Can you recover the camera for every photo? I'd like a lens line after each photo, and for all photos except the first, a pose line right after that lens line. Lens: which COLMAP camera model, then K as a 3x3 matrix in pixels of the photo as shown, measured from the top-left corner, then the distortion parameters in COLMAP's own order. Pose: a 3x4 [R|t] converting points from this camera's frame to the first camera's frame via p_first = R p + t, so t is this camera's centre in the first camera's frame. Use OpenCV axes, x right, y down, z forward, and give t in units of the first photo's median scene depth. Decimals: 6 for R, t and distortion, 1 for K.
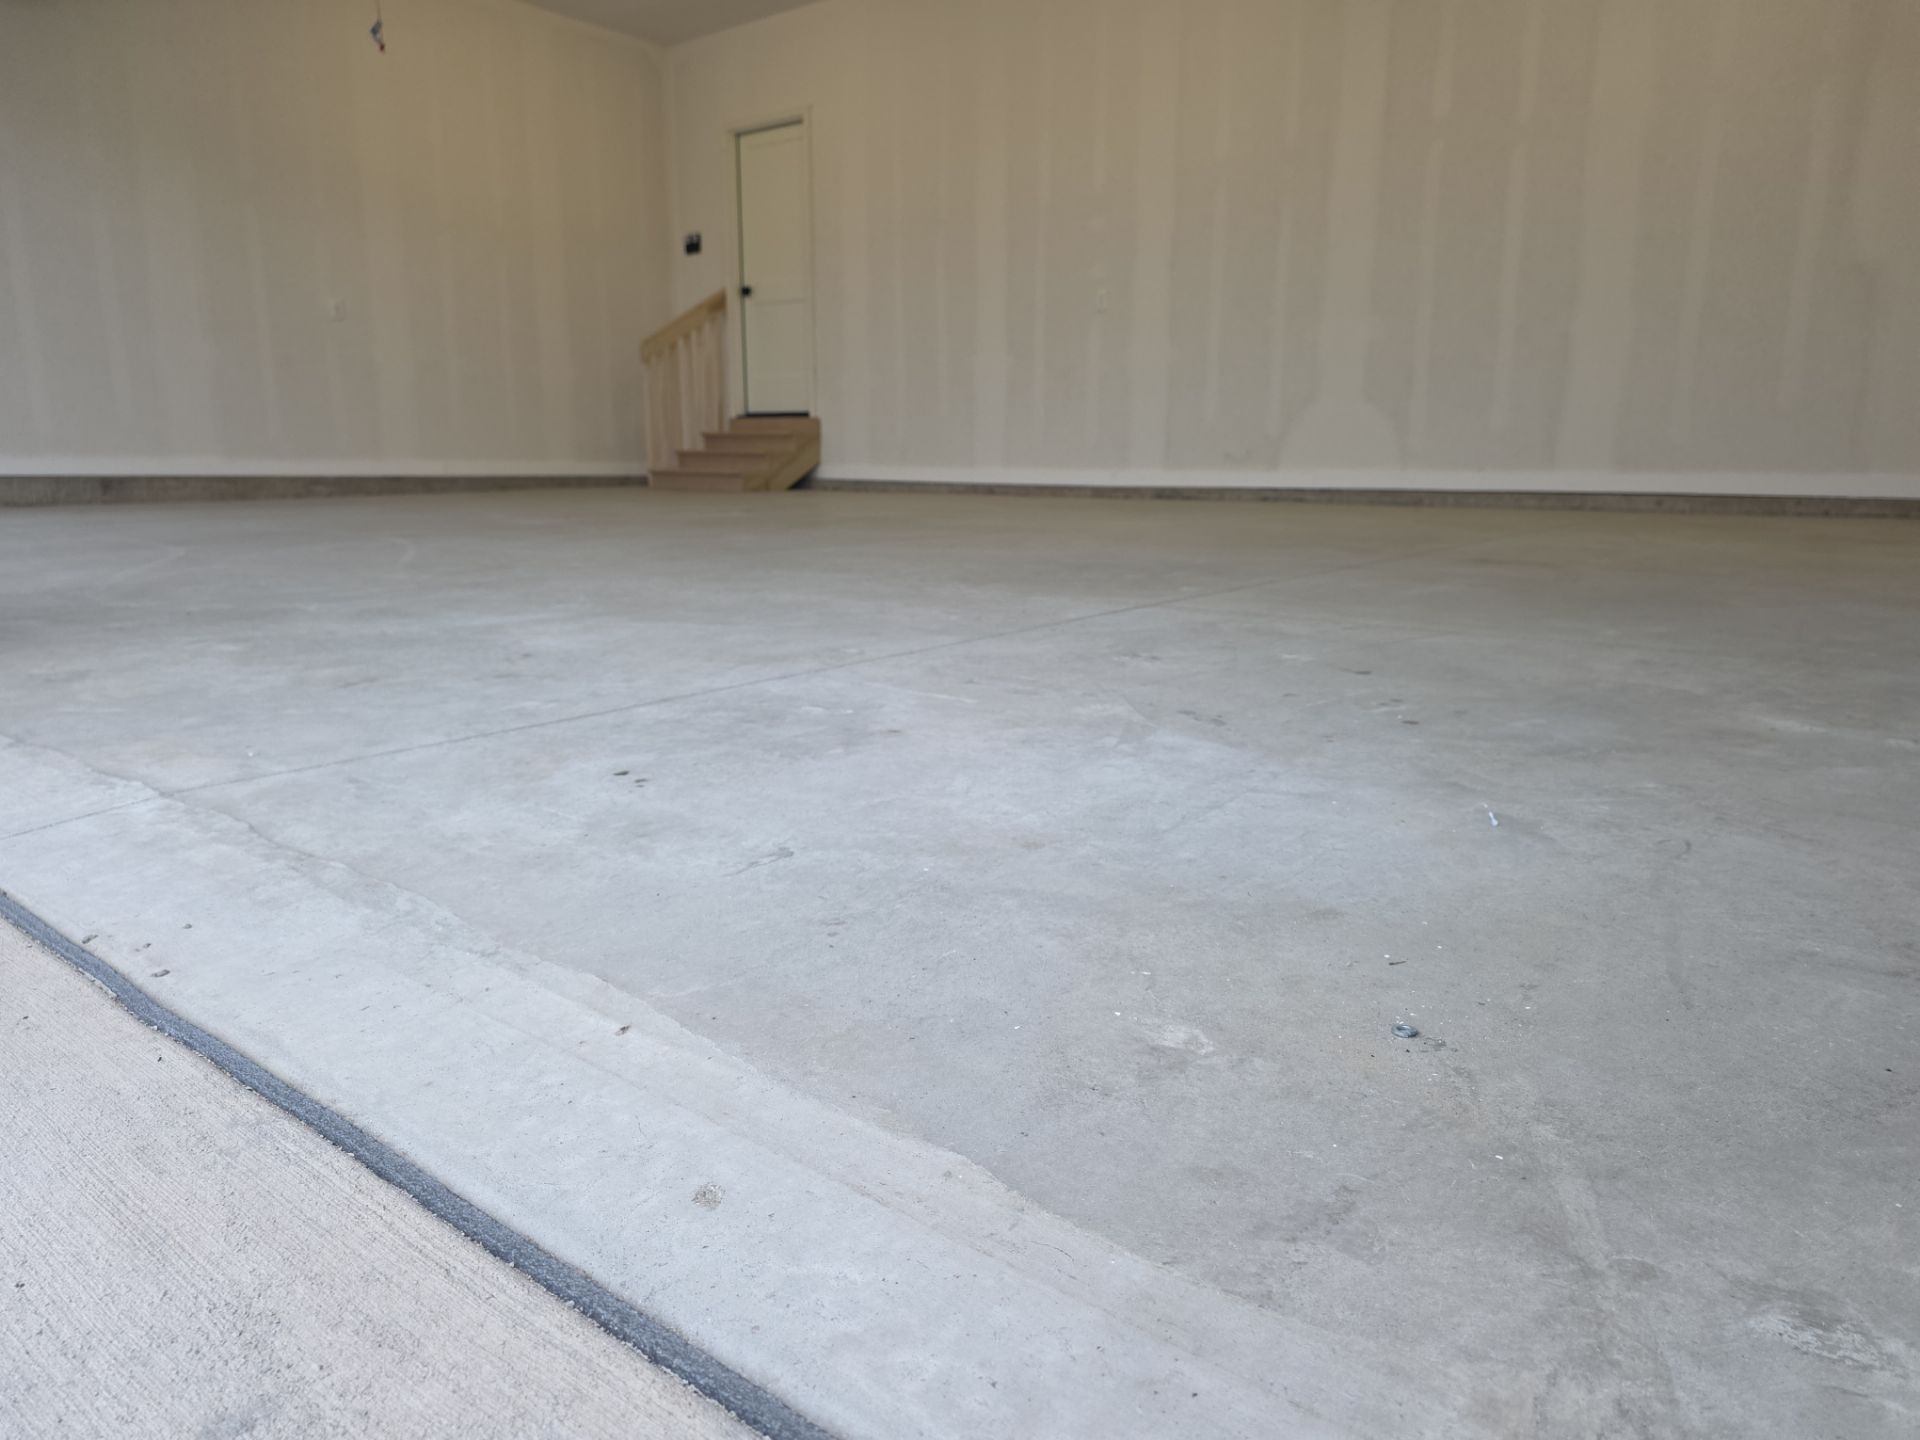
lens RADIAL K [[1237.4, 0, 962.0], [0, 1237.4, 713.7], [0, 0, 1]] dist [0.000405, 0.005231]
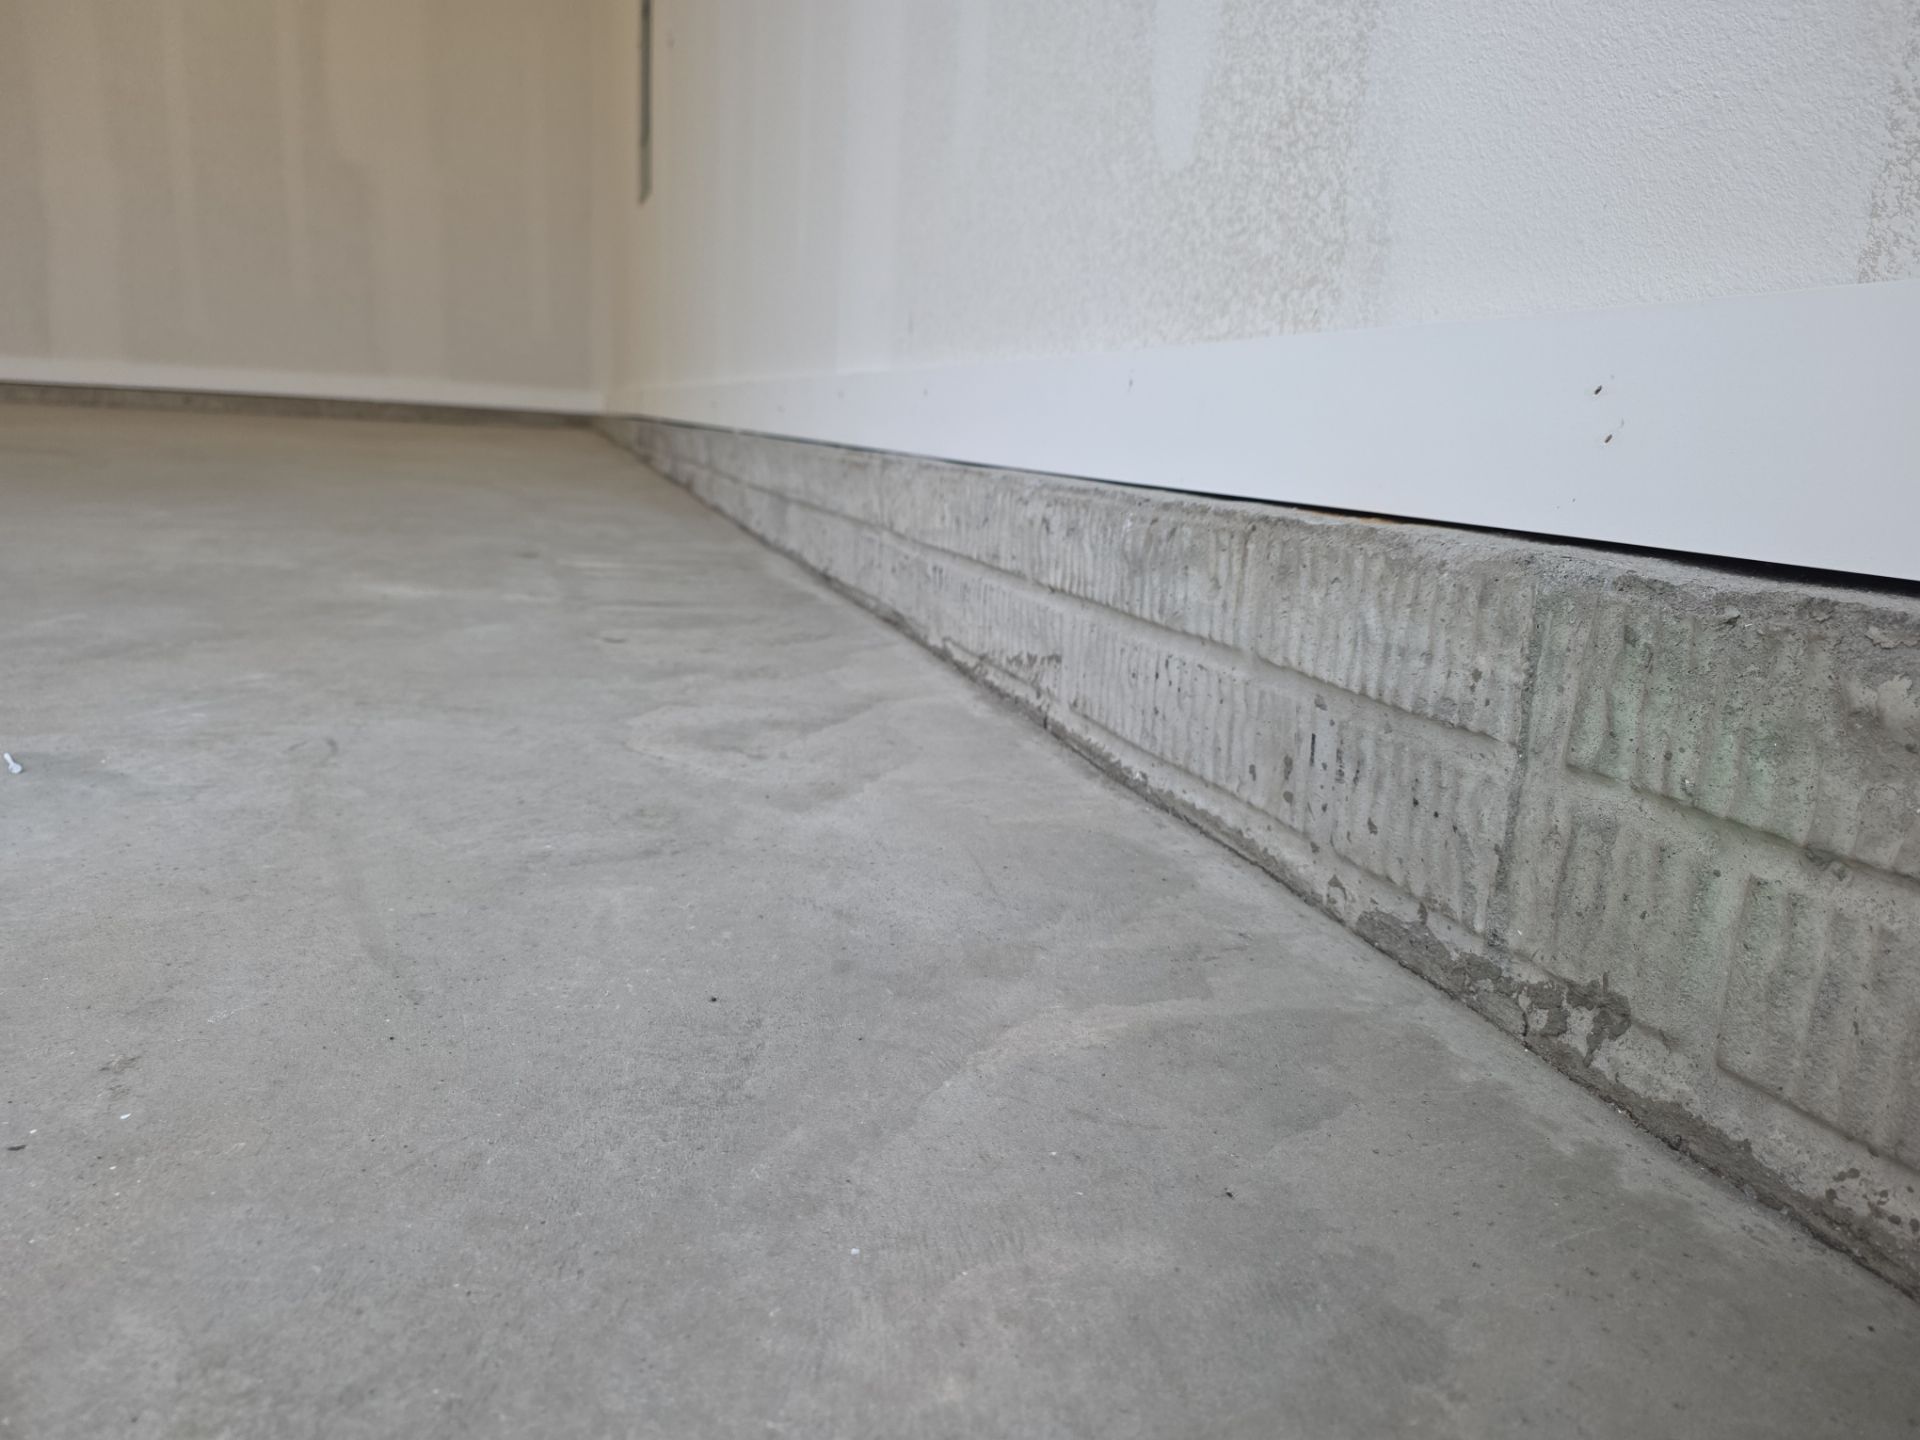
lens RADIAL K [[1237.4, 0, 959.3], [0, 1237.4, 718.9], [0, 0, 1]] dist [0.000405, 0.005231]
pose [[0.495541, -0.162036, 0.853336, 0.161556], [0.106218, 0.986376, 0.125617, 0.040427], [-0.862065, 0.028391, 0.506002, 0.328735]]
